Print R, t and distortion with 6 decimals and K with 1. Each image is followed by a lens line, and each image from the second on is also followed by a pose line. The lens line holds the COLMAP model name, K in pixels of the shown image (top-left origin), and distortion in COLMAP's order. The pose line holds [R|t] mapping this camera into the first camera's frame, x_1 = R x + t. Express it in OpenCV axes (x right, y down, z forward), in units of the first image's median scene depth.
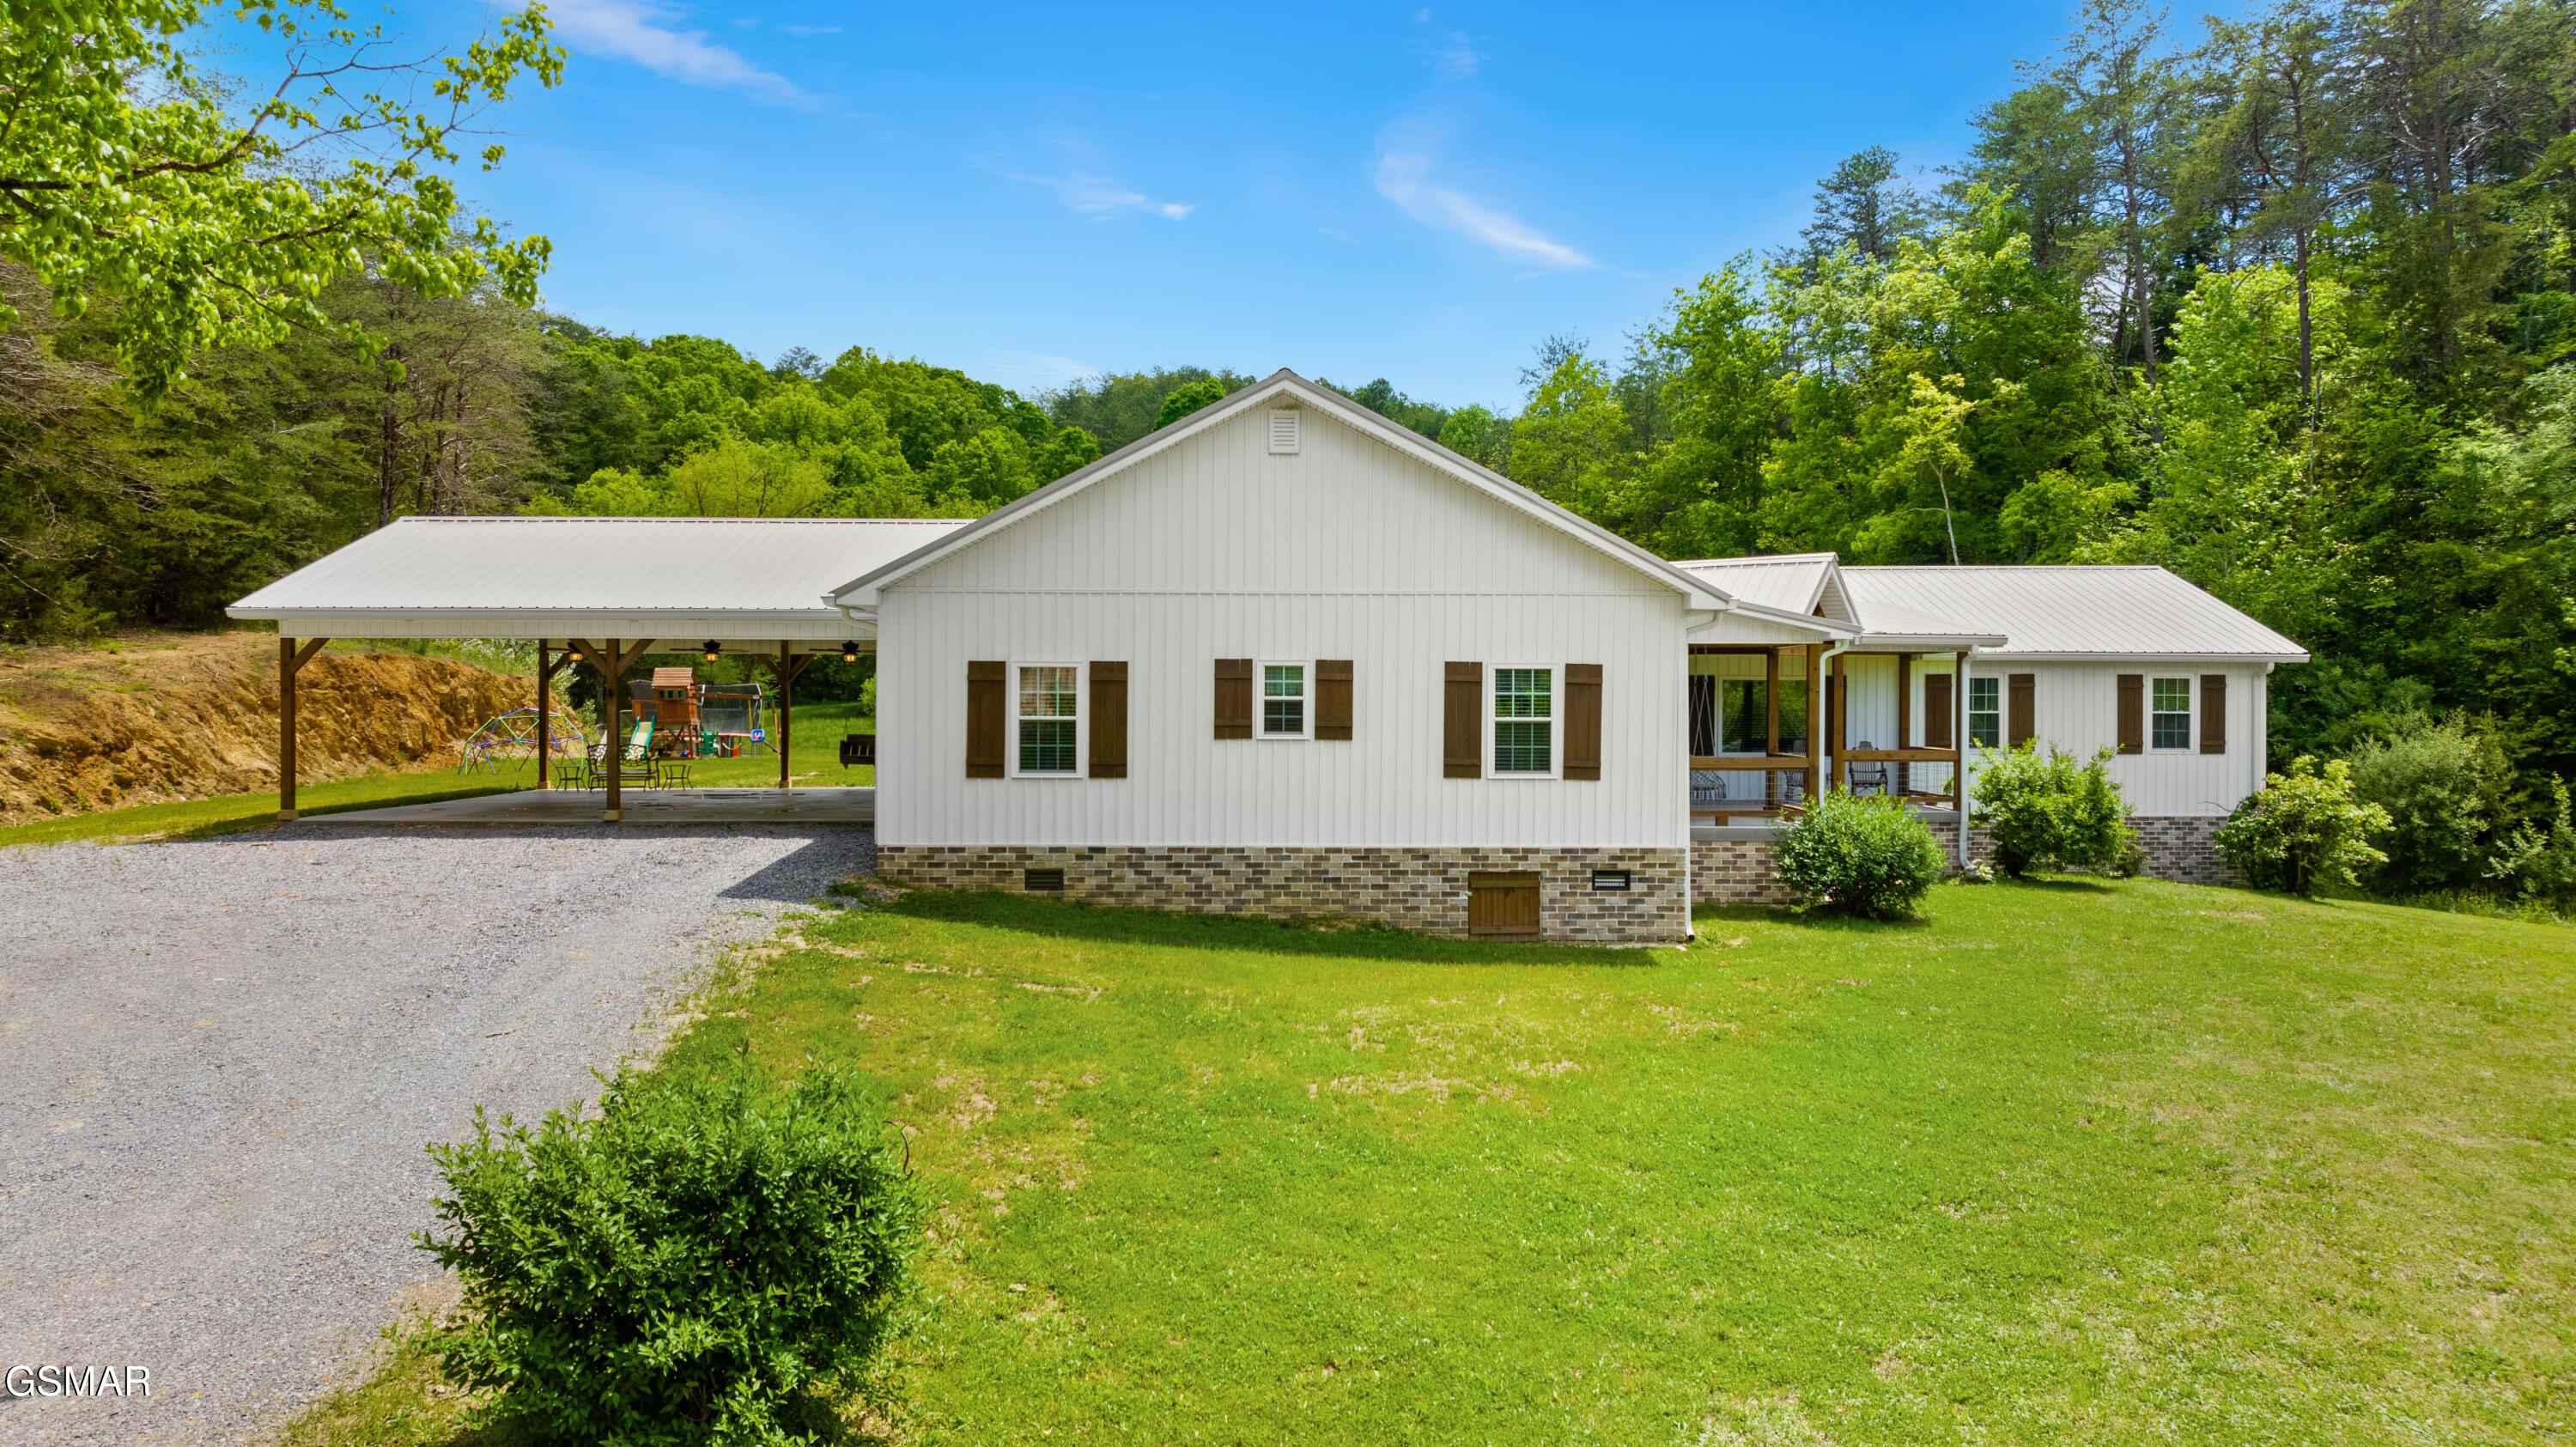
lens RADIAL K [[1809.9, 0, 1301.5], [0, 1809.9, 710.0], [0, 0, 1]] dist [0.009220, -0.090847]
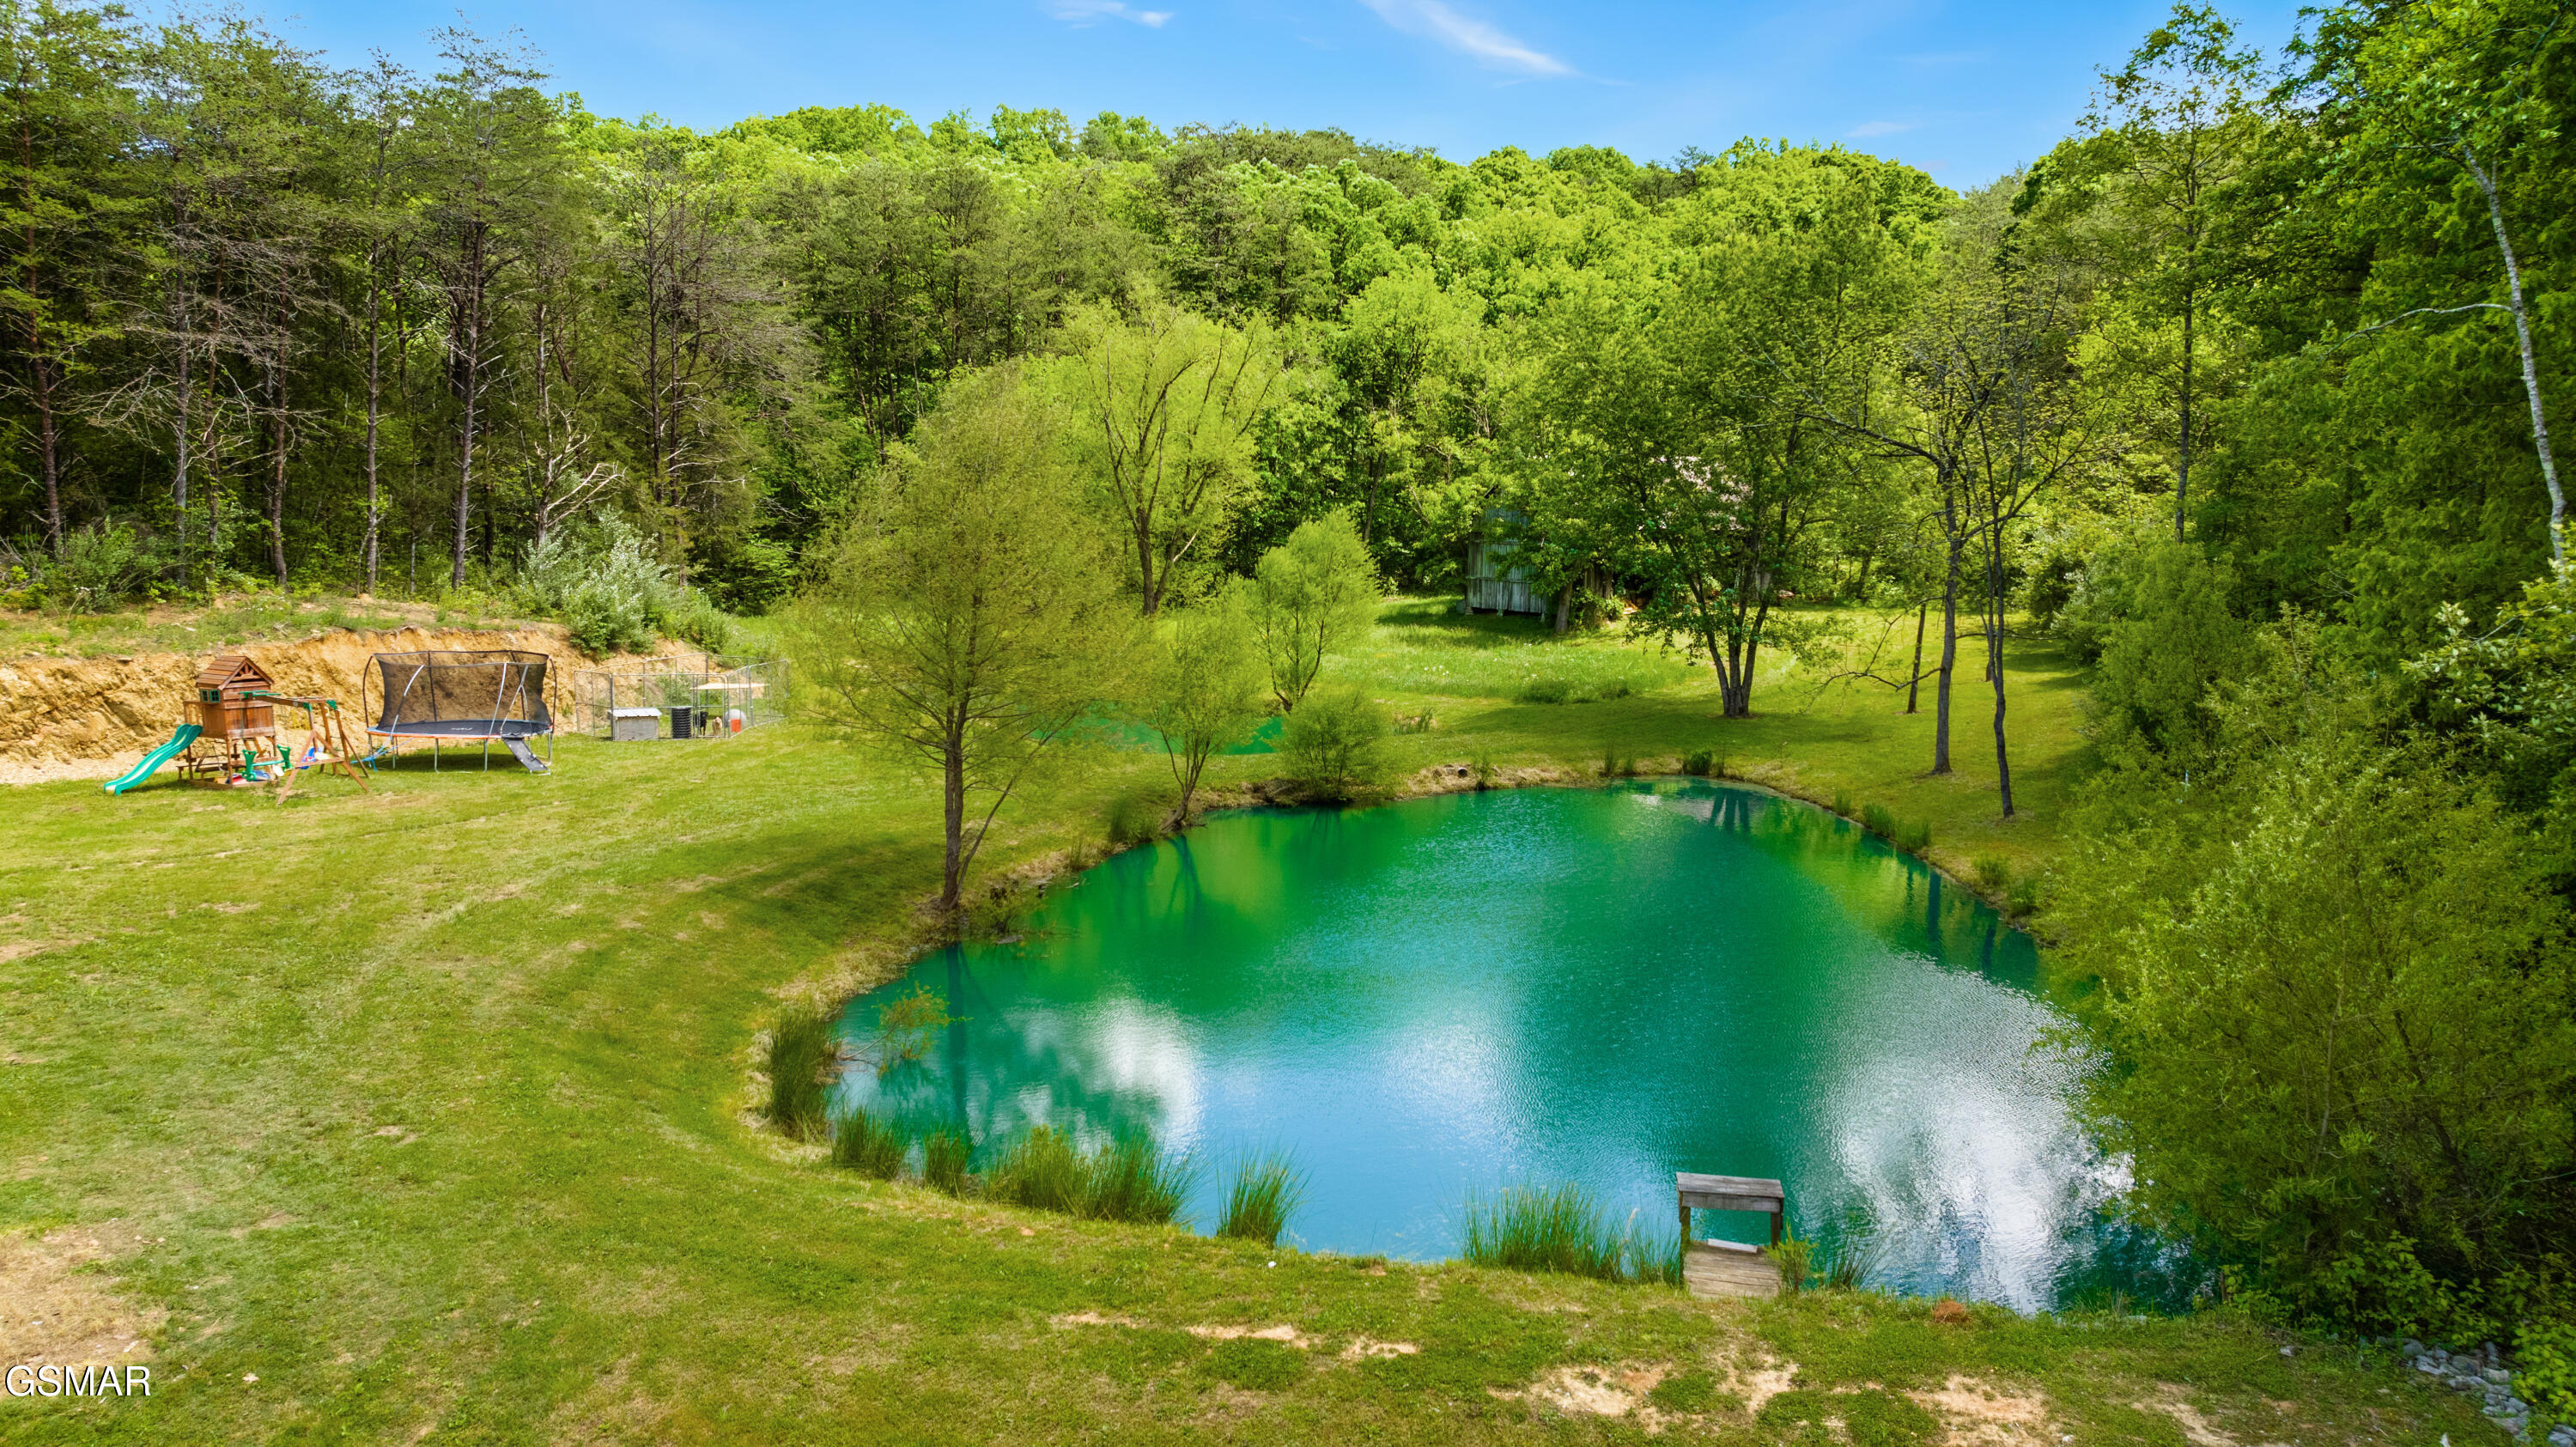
lens RADIAL K [[1809.9, 0, 1301.5], [0, 1809.9, 710.0], [0, 0, 1]] dist [0.009220, -0.090847]
pose [[0.786373, 0.071583, -0.613591, 1.094396], [-0.009735, 0.994576, 0.103554, -0.211013], [0.617676, -0.075459, 0.782804, 1.835952]]
